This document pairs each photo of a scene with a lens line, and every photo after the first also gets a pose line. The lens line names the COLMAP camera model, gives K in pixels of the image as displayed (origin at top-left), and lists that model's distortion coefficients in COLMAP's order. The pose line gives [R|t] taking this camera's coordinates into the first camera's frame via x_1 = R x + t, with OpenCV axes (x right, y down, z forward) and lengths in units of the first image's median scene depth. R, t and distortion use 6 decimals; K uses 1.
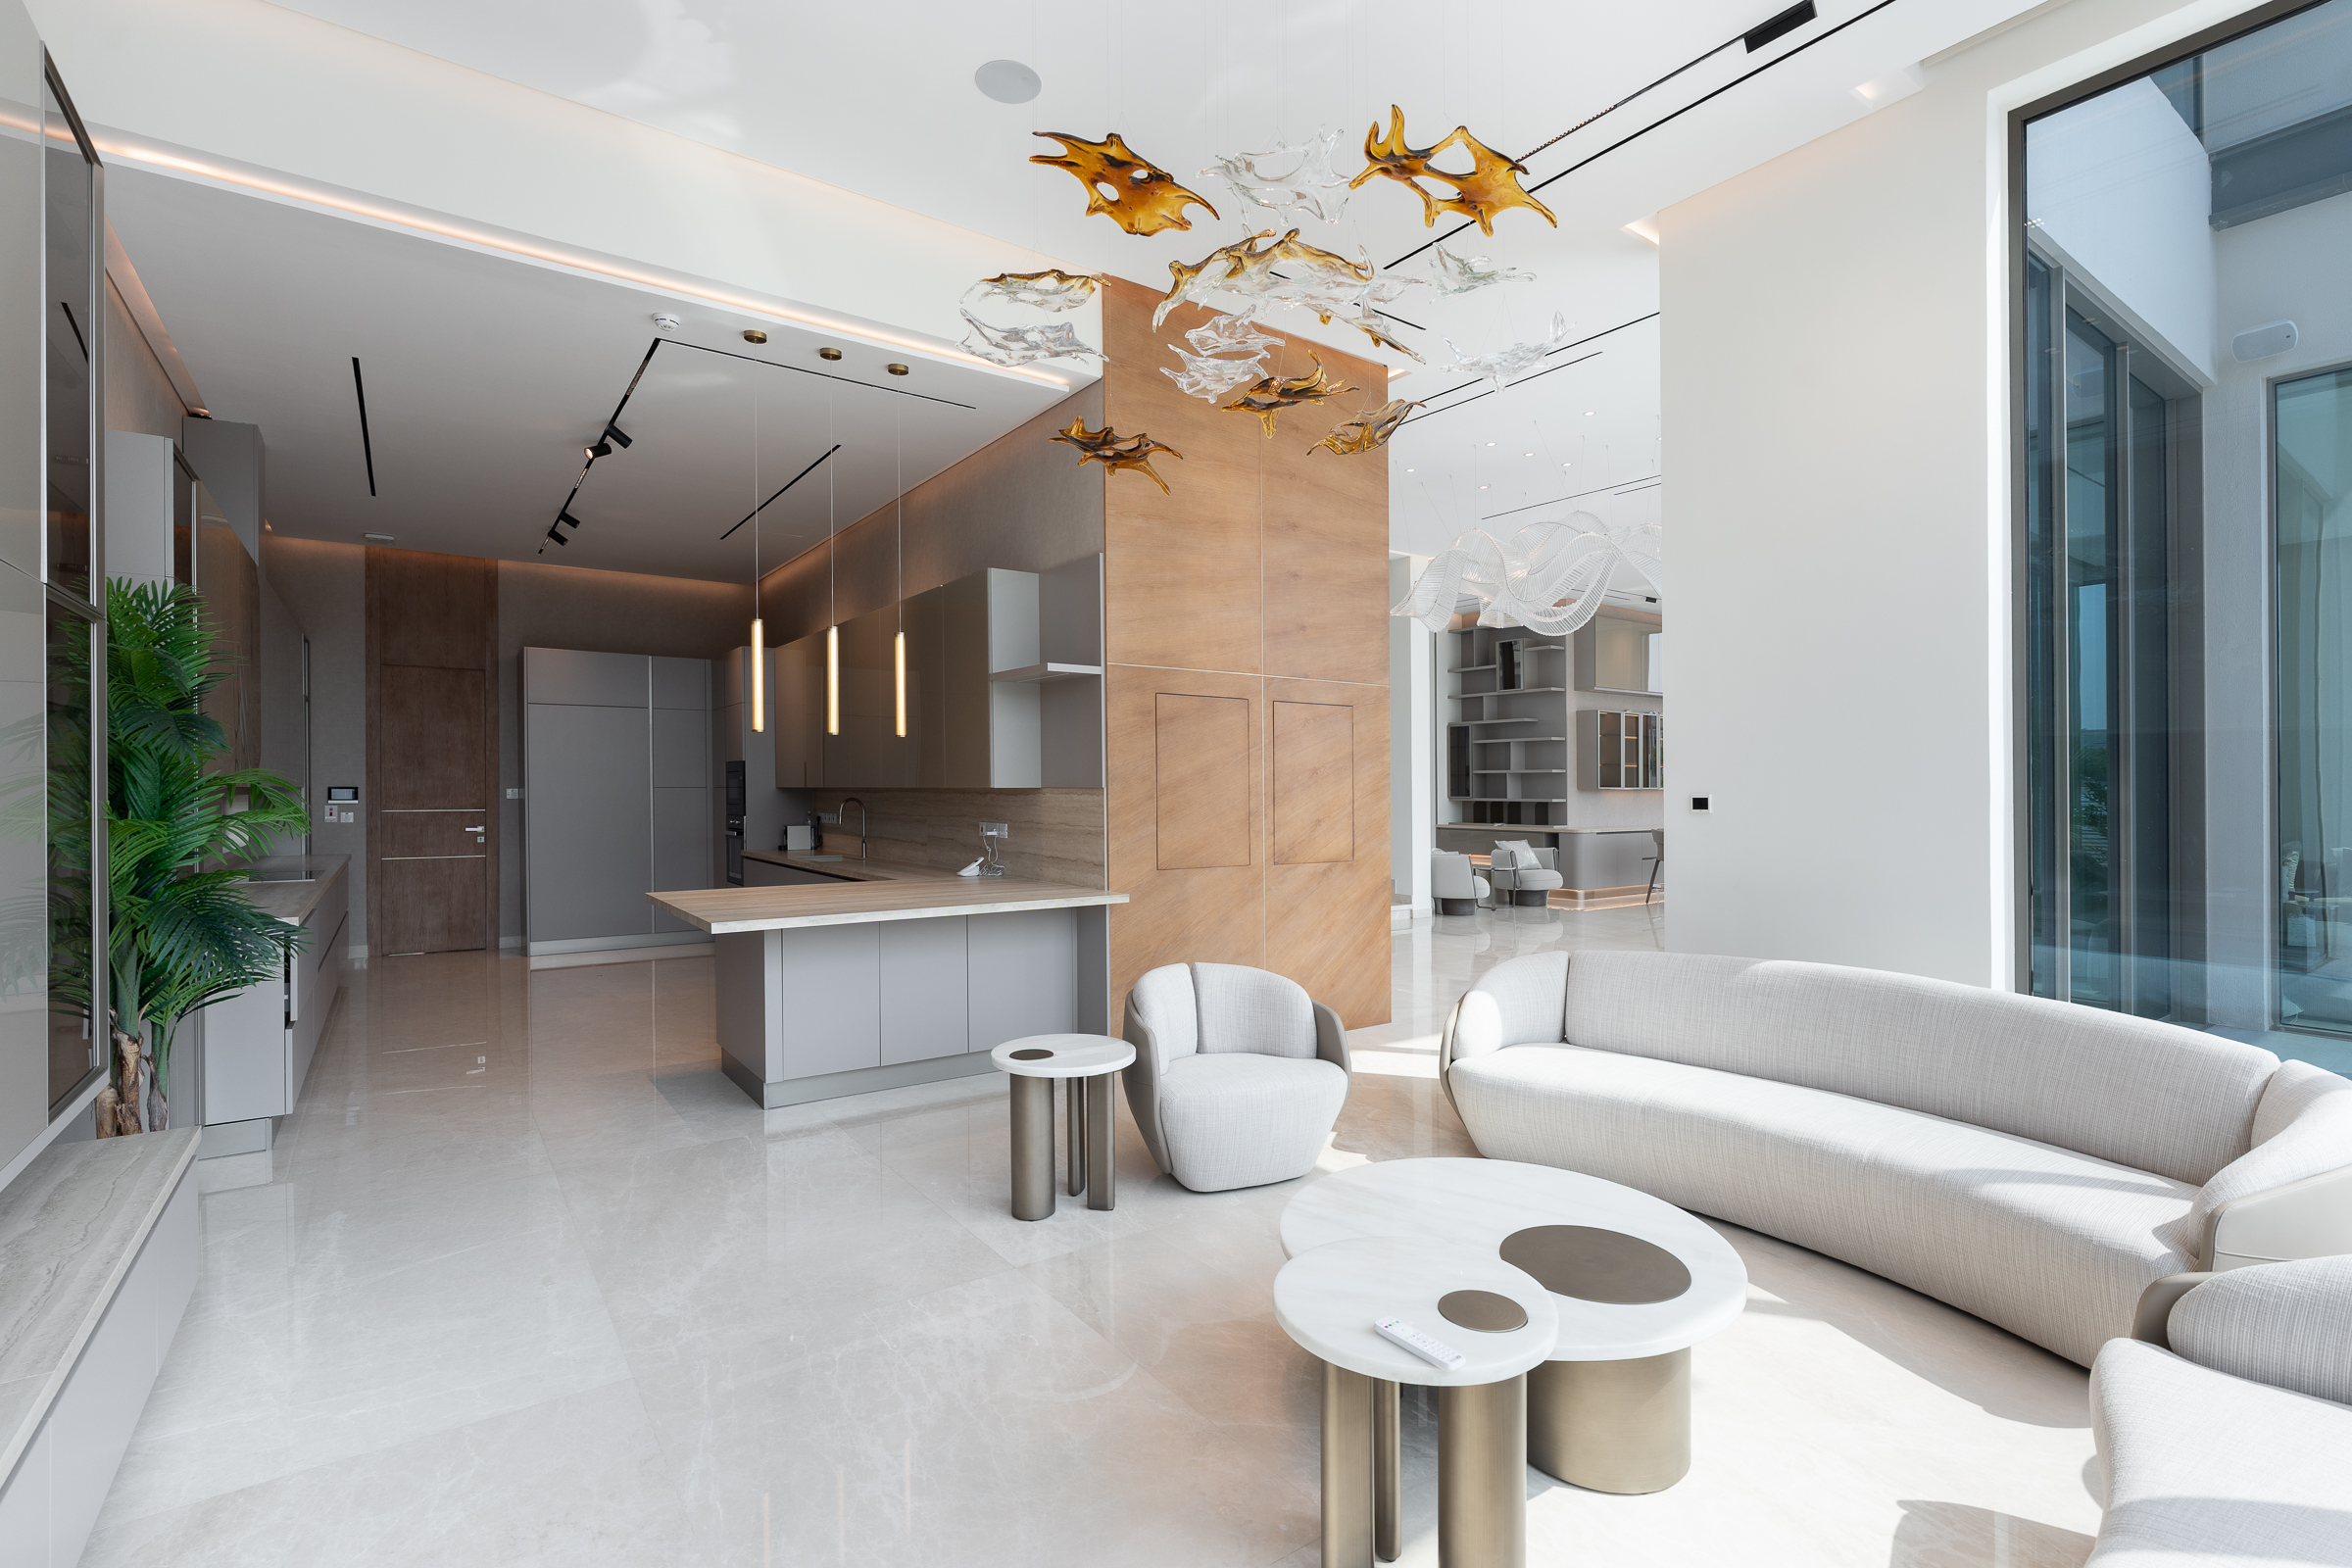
lens RADIAL K [[1076.6, 0, 1184.4], [0, 1076.6, 790.7], [0, 0, 1]] dist [-0.003006, -0.000110]
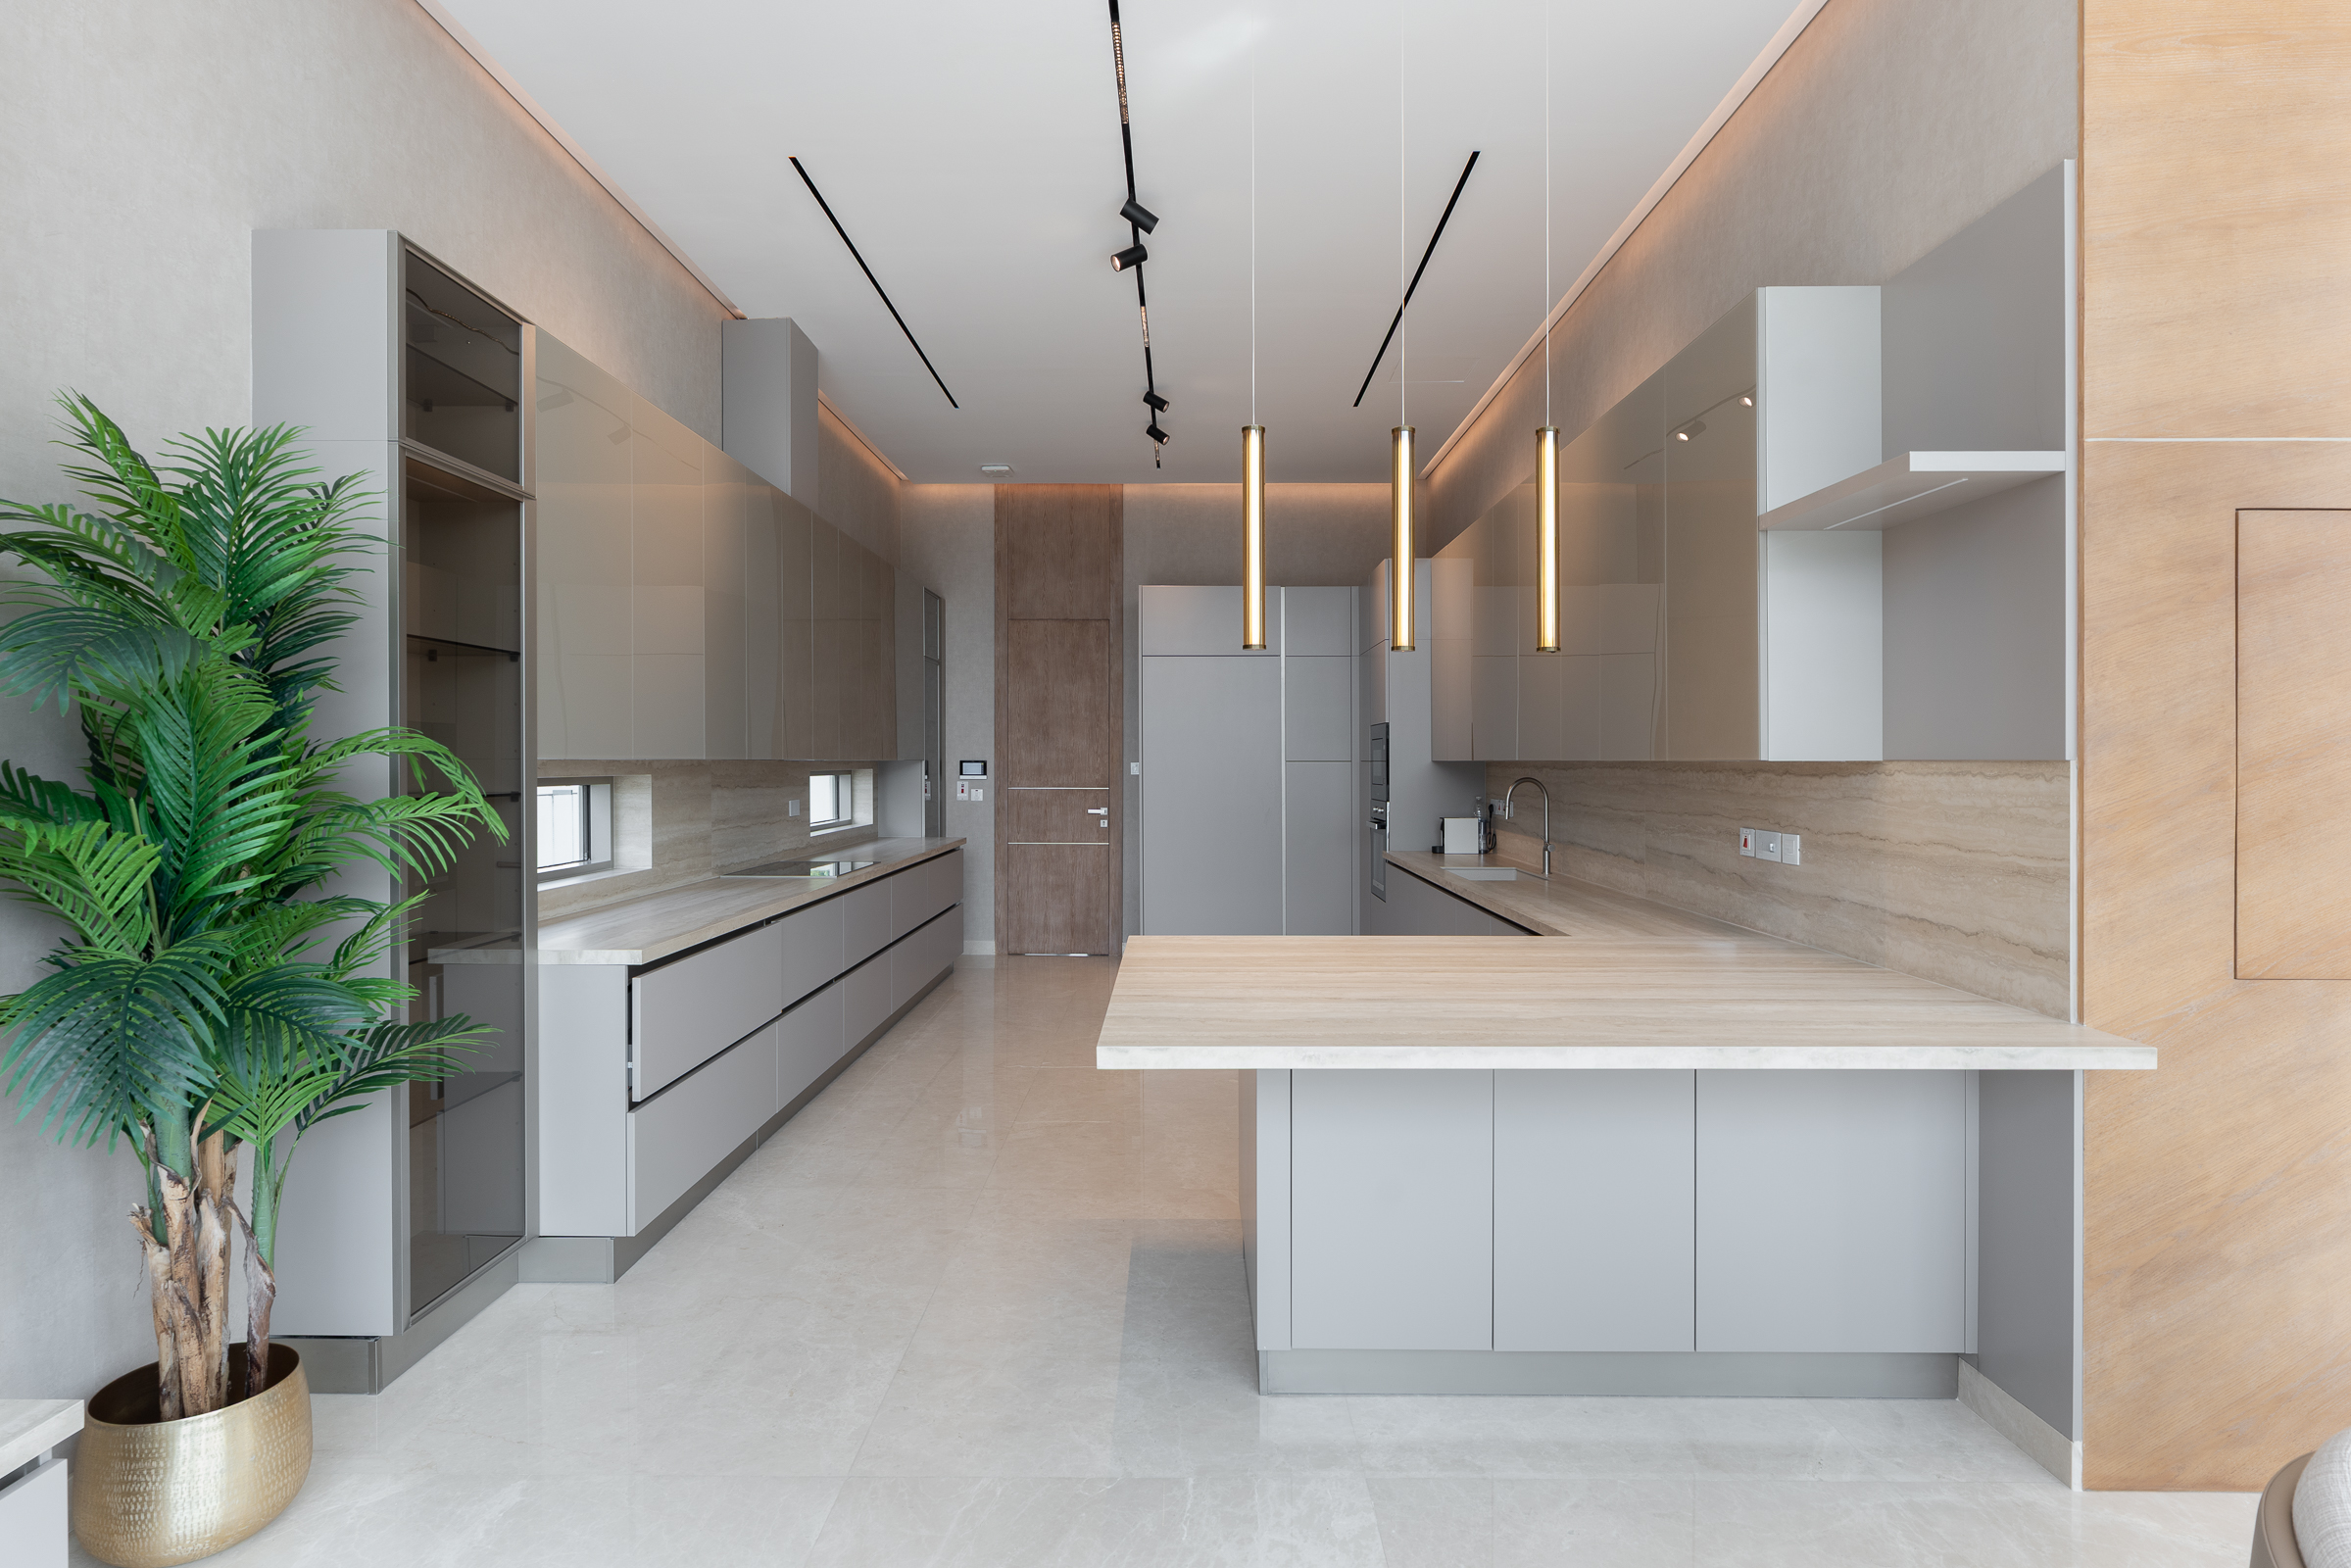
lens RADIAL K [[1233.0, 0, 1175.5], [0, 1233.0, 784.0], [0, 0, 1]] dist [-0.000696, -0.000151]
pose [[0.802729, 0.011042, -0.596242, -0.060263], [-0.002246, 0.999877, 0.015494, -0.000347], [0.596340, -0.011099, 0.802655, 0.392535]]
